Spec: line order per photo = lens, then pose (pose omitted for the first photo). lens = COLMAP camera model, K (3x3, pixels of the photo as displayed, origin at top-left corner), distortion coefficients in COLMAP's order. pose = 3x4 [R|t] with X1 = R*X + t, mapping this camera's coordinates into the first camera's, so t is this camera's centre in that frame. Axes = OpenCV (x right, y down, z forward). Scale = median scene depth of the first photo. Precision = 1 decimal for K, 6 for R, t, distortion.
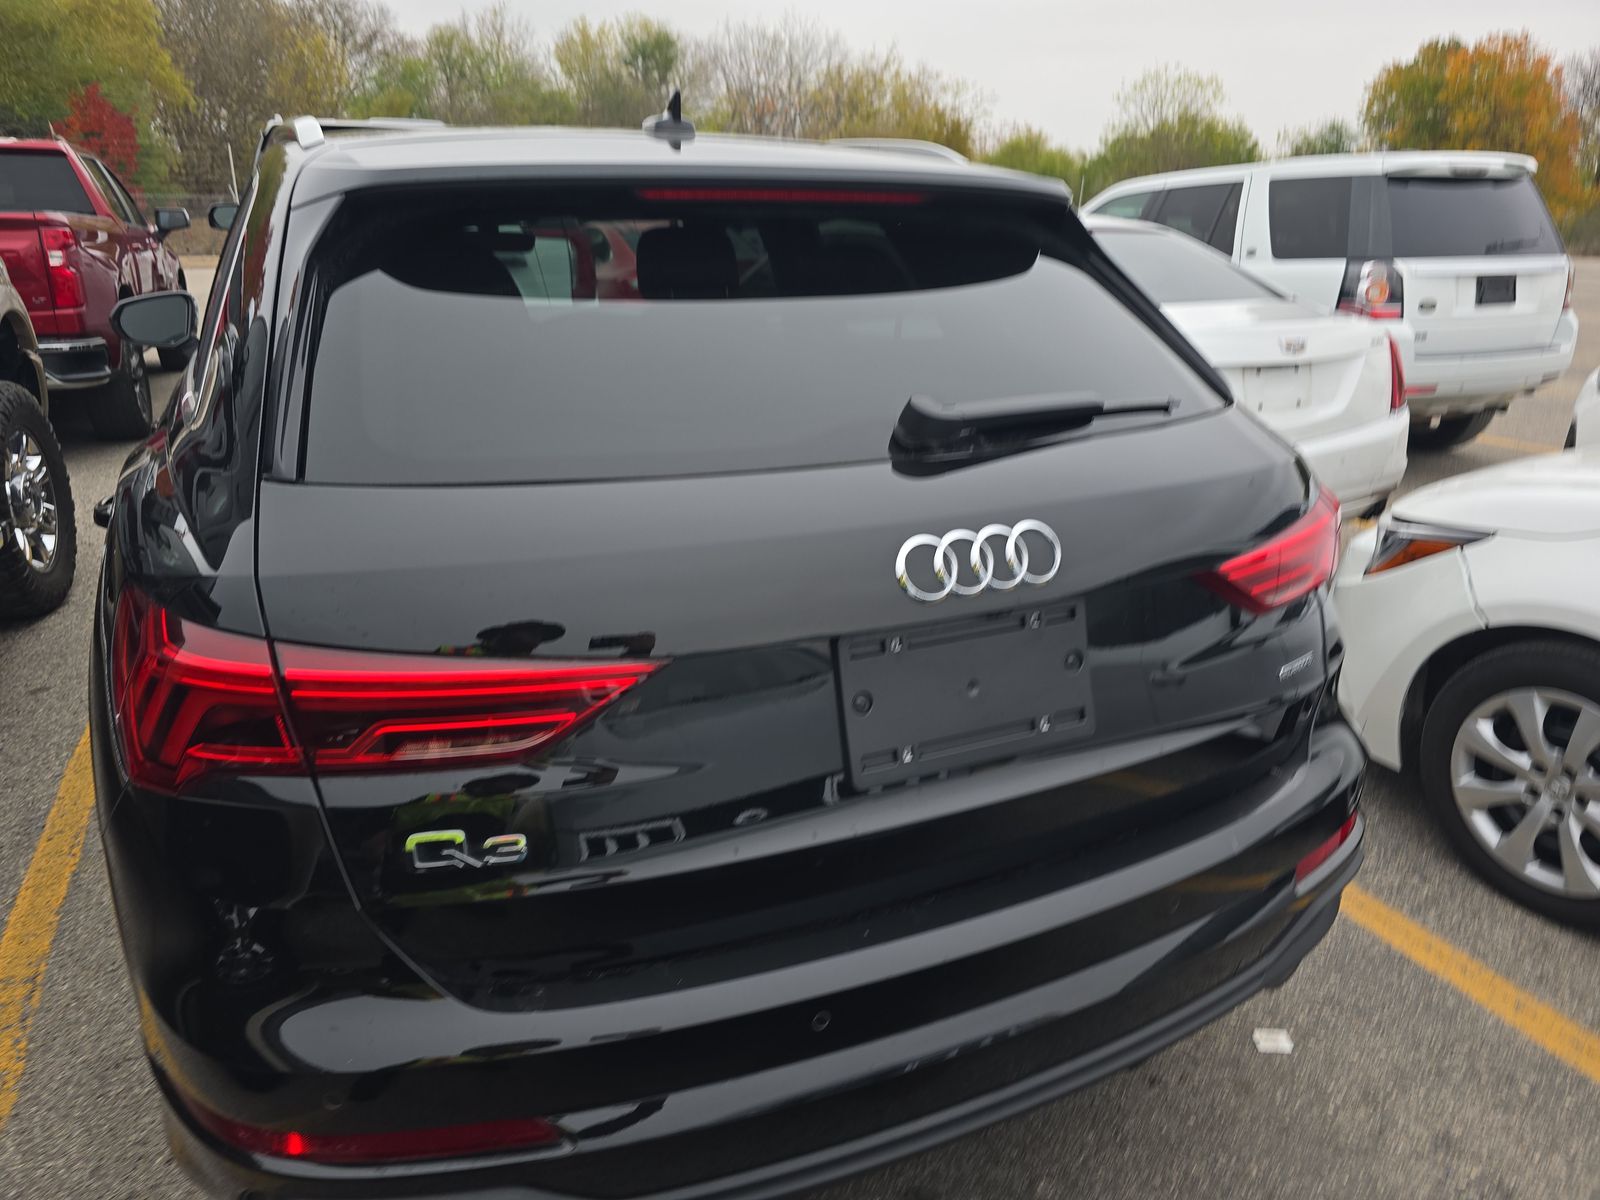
lens RADIAL K [[1050.0, 0, 800.0], [0, 1050.0, 600.0], [0, 0, 1]] dist [0.034666, -0.022634]
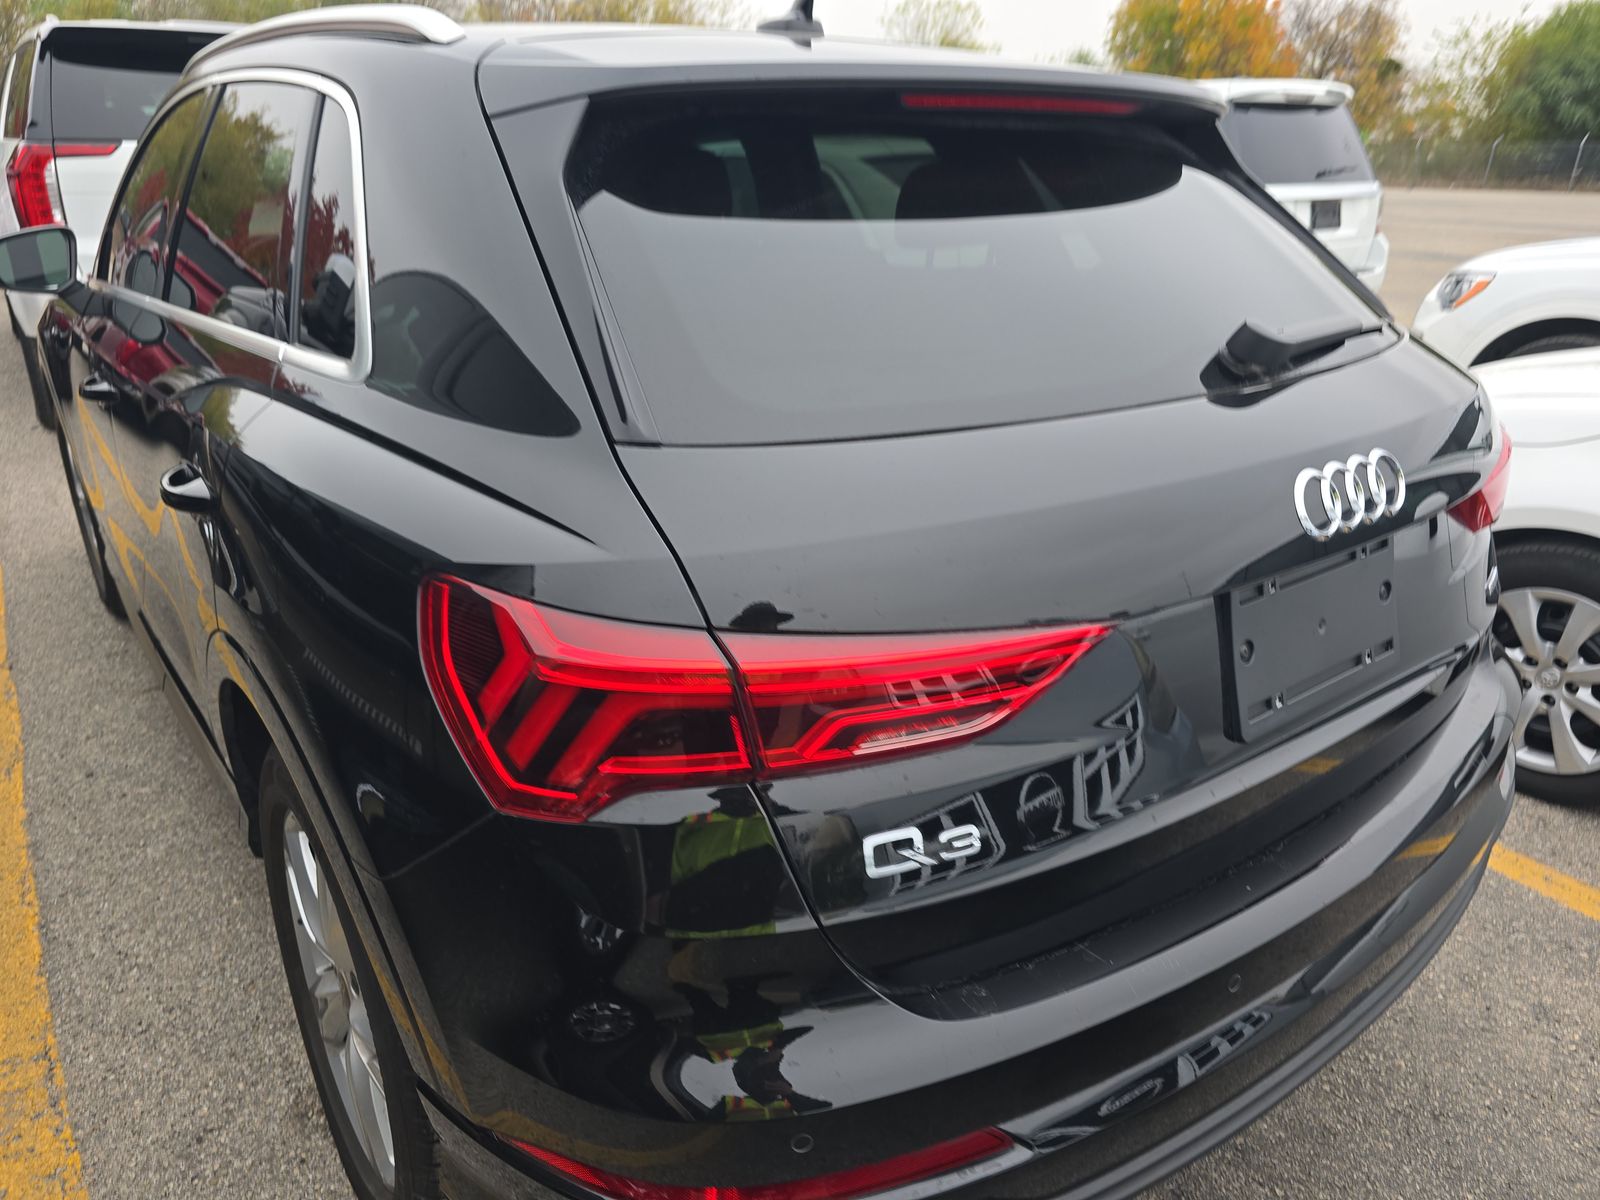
lens RADIAL K [[1063.8, 0, 800.0], [0, 1063.8, 600.0], [0, 0, 1]] dist [0.077059, -0.060905]
pose [[0.980988, -0.070004, 0.181005, -0.288733], [0.060240, 0.996445, 0.058900, -0.016633], [-0.184485, -0.046877, 0.981717, 0.069695]]
